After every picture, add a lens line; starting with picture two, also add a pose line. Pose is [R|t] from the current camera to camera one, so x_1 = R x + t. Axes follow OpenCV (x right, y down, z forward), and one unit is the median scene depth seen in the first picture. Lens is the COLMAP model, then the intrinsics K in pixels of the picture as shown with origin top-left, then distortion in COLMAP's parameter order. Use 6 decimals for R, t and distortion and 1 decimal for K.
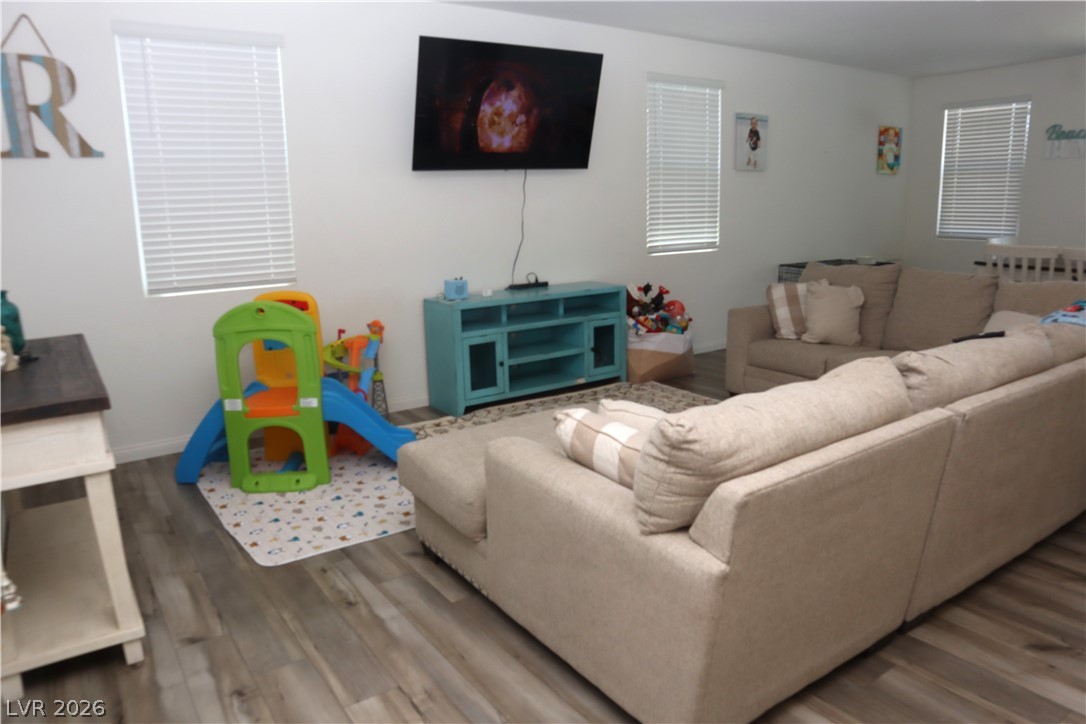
lens RADIAL K [[747.0, 0, 543.0], [0, 747.0, 362.0], [0, 0, 1]] dist [-0.121423, 0.075332]
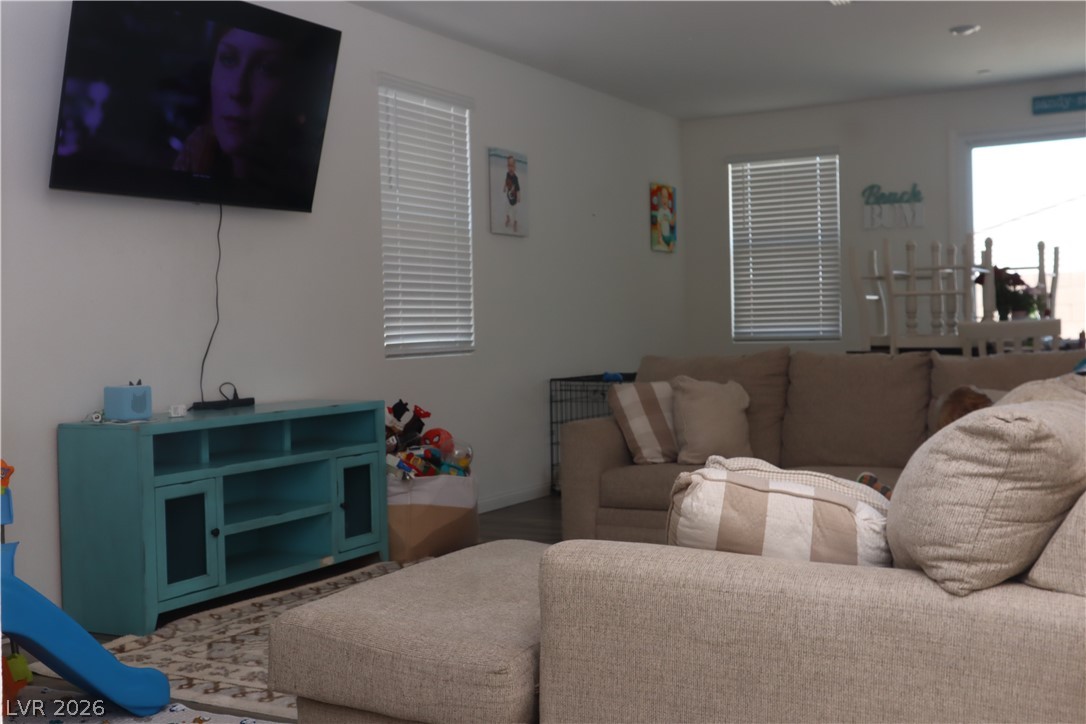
lens RADIAL K [[1251.8, 0, 543.0], [0, 1251.8, 362.0], [0, 0, 1]] dist [0.051218, 0.025428]
pose [[0.894889, -0.008764, 0.446203, -0.232434], [0.096493, 0.979958, -0.174275, 0.059436], [-0.435733, 0.199012, 0.877799, 0.030993]]
